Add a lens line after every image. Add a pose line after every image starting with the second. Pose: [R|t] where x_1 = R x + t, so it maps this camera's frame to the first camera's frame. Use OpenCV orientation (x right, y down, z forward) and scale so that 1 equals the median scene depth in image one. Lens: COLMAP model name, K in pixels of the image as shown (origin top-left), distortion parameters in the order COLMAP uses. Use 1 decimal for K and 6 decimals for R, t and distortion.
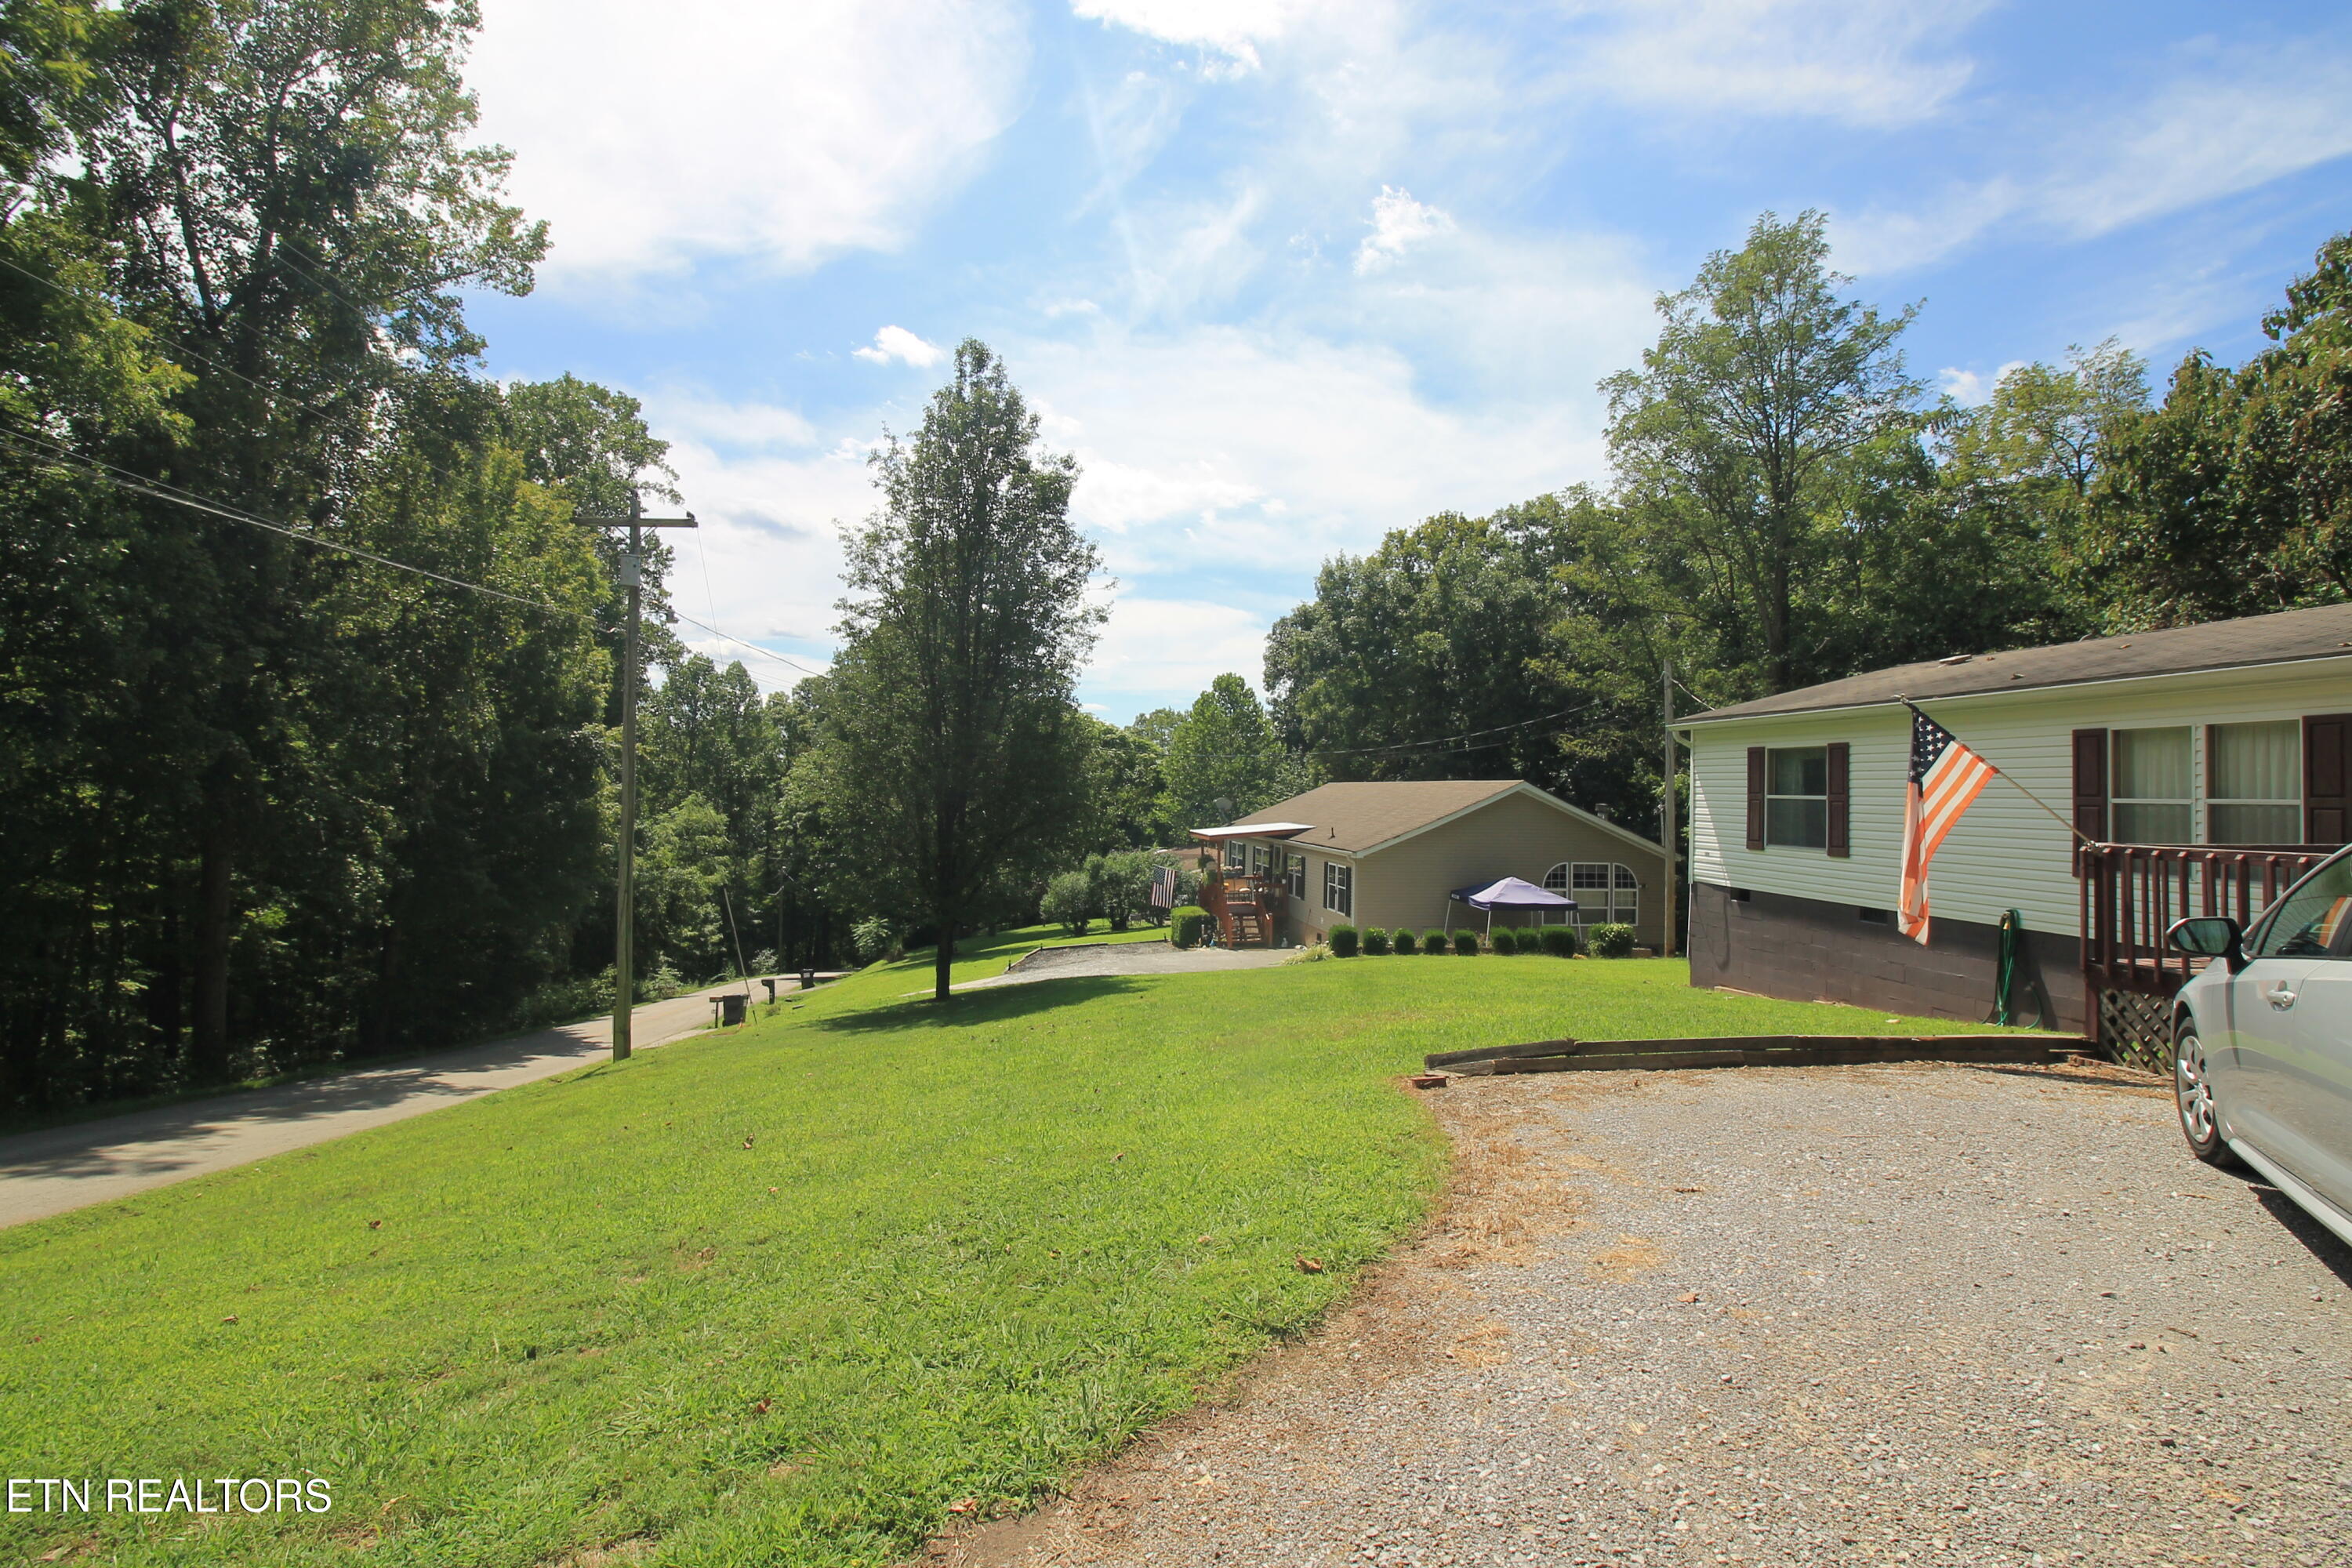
lens RADIAL K [[1099.0, 0, 1211.8], [0, 1099.0, 722.5], [0, 0, 1]] dist [-0.001932, -0.011913]
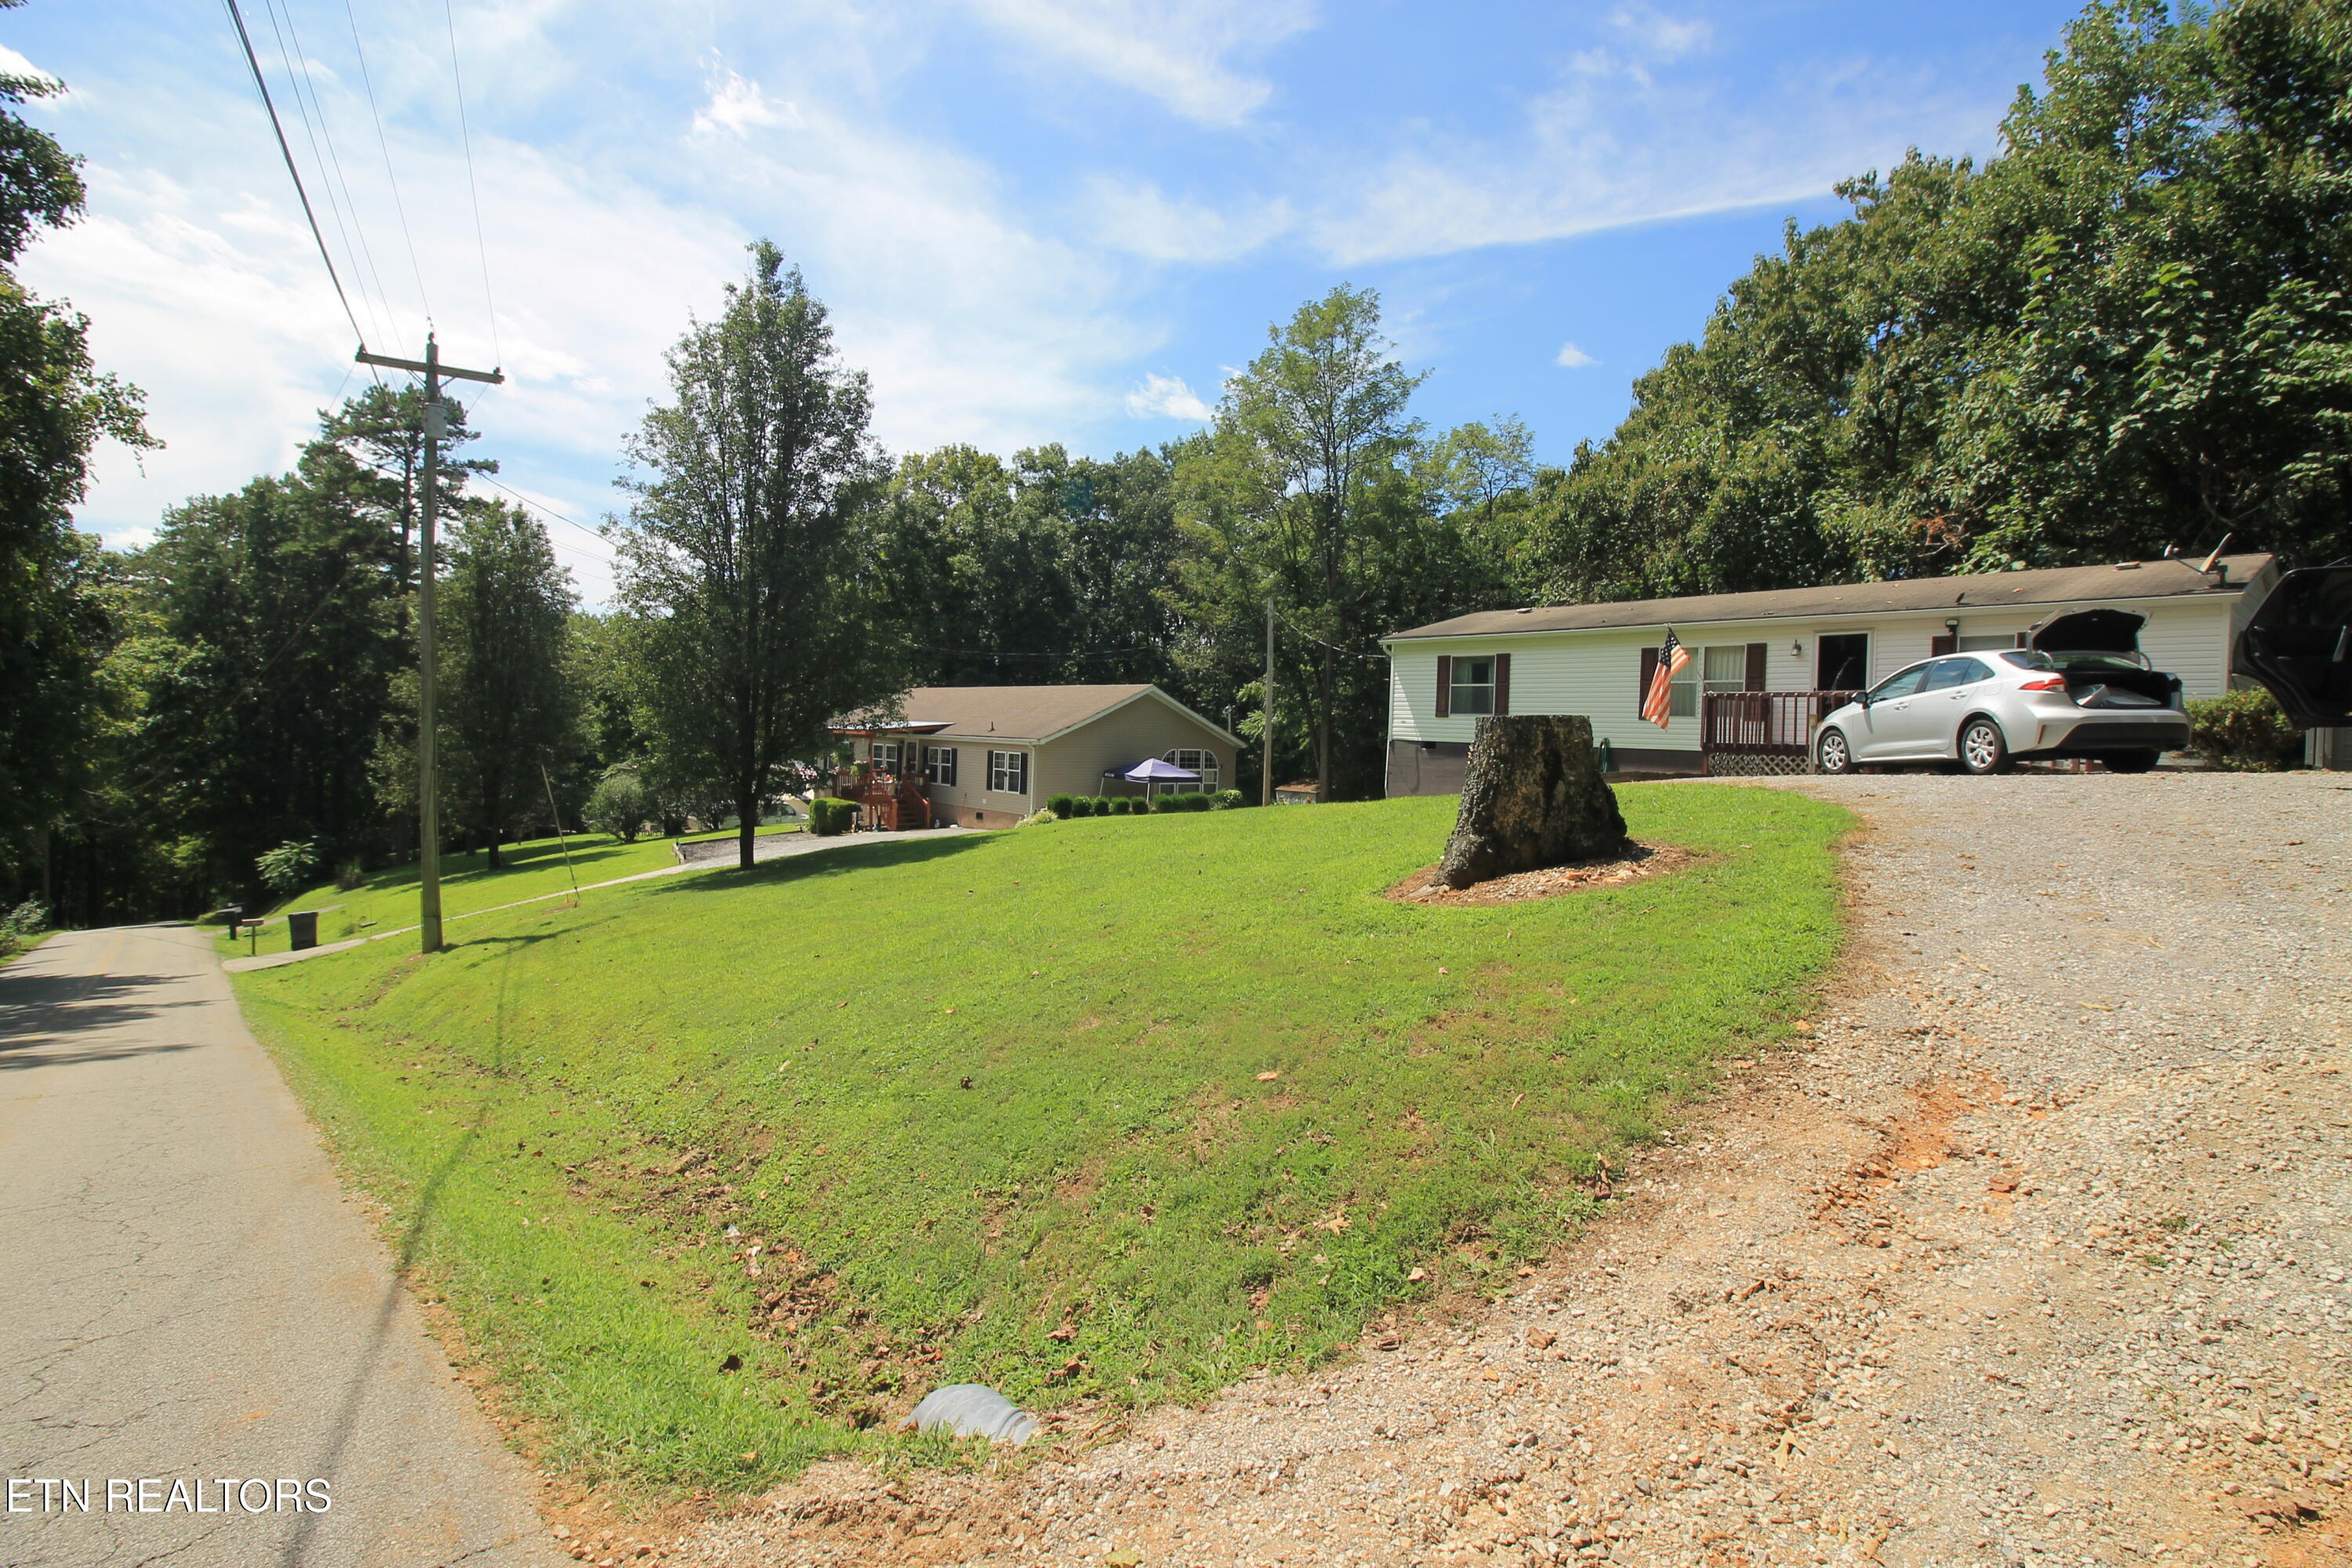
lens RADIAL K [[1128.4, 0, 1175.8], [0, 1128.4, 773.0], [0, 0, 1]] dist [0.001800, -0.012168]
pose [[0.839665, -0.013988, 0.542925, -0.243945], [-0.045239, 0.994393, 0.095584, 0.016609], [-0.541218, -0.104820, 0.834324, -0.073099]]
